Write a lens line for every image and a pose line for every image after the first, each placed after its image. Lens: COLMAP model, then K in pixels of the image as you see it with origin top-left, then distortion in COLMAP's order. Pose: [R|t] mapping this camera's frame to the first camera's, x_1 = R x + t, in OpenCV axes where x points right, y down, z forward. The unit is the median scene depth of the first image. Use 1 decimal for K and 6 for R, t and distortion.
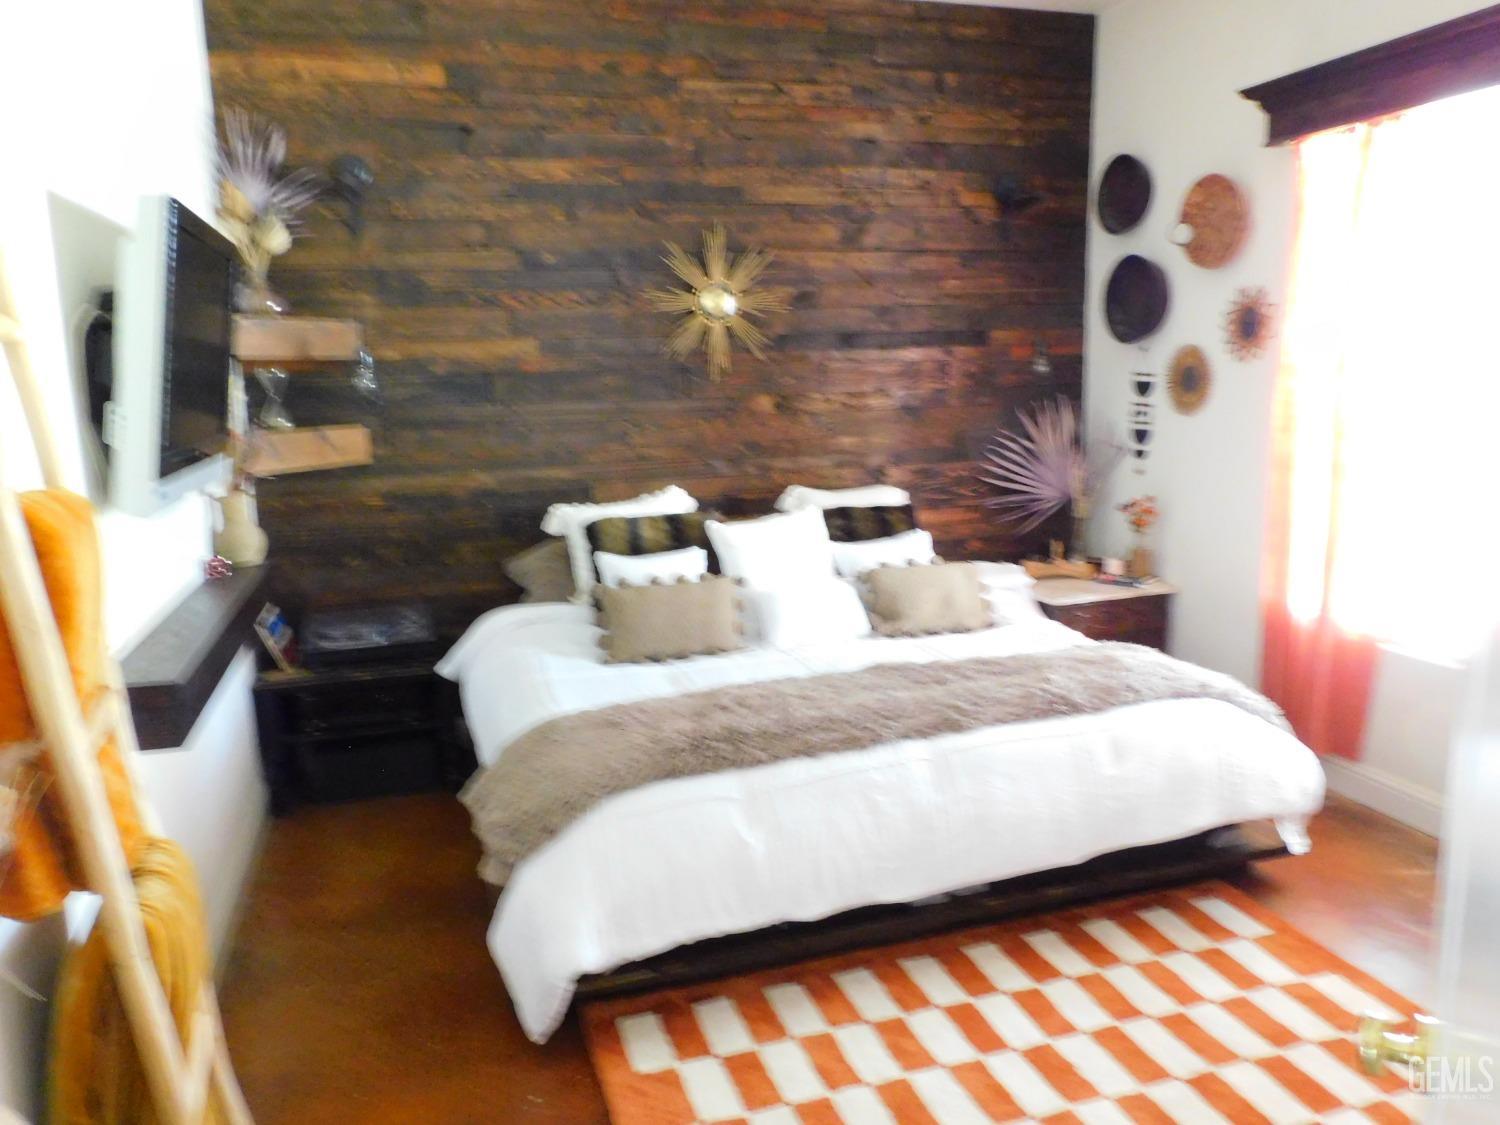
lens RADIAL K [[1077.6, 0, 750.6], [0, 1077.6, 563.4], [0, 0, 1]] dist [0.001828, -0.008078]
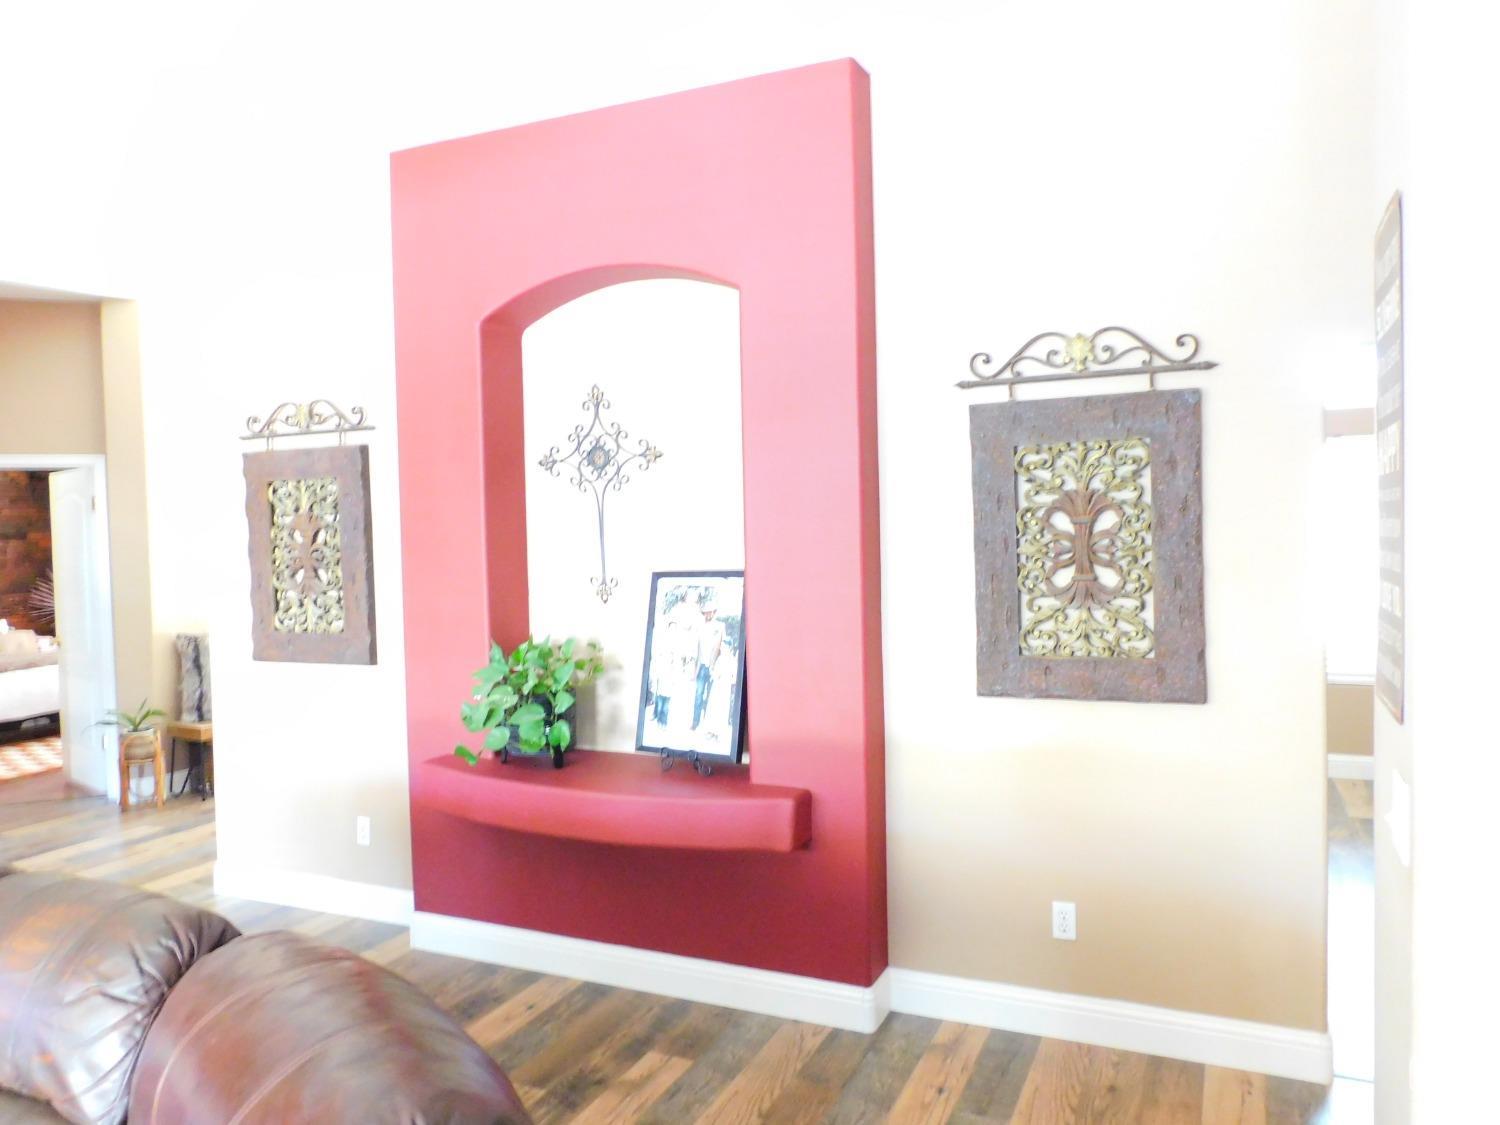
lens RADIAL K [[1077.6, 0, 751.3], [0, 1077.6, 565.8], [0, 0, 1]] dist [0.001828, -0.008078]
pose [[0.672009, -0.018516, 0.740311, -0.399046], [0.137574, 0.985407, -0.100235, 0.260655], [-0.727652, 0.169207, 0.664750, -1.463171]]
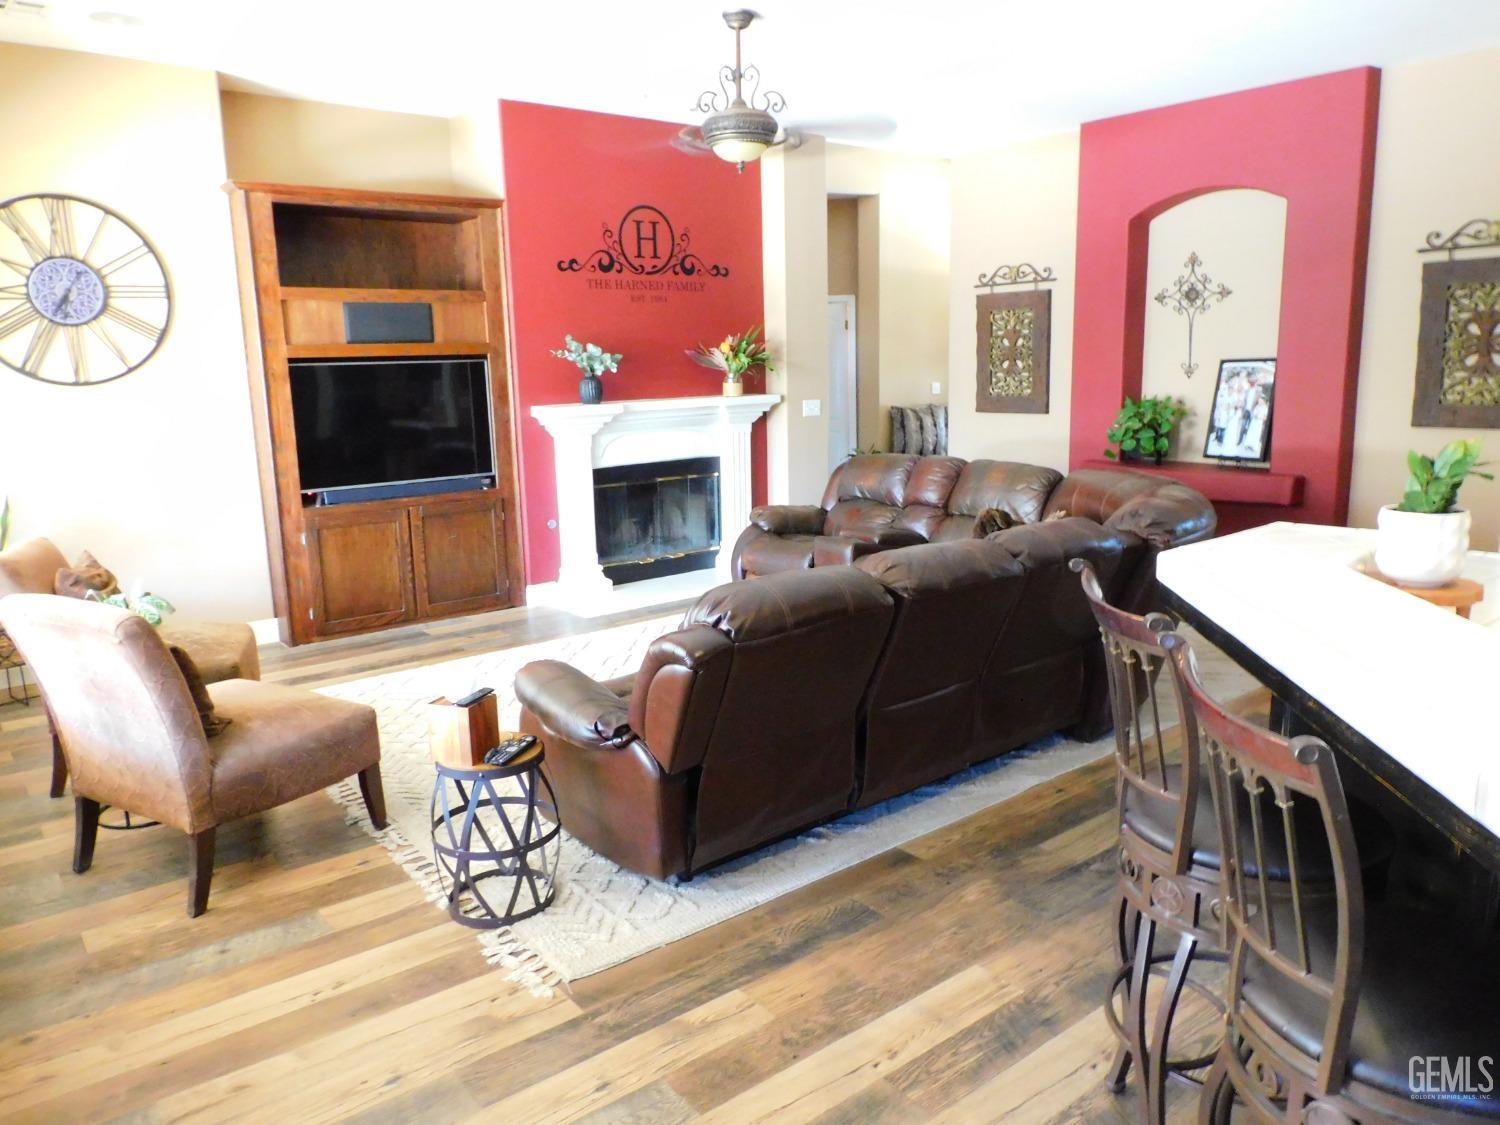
lens RADIAL K [[1077.6, 0, 752.7], [0, 1077.6, 565.5], [0, 0, 1]] dist [0.001828, -0.008078]
pose [[0.931674, -0.068418, 0.356794, -1.313440], [0.066849, 0.997623, 0.016743, 0.456677], [-0.357091, 0.008252, 0.934033, -2.316183]]
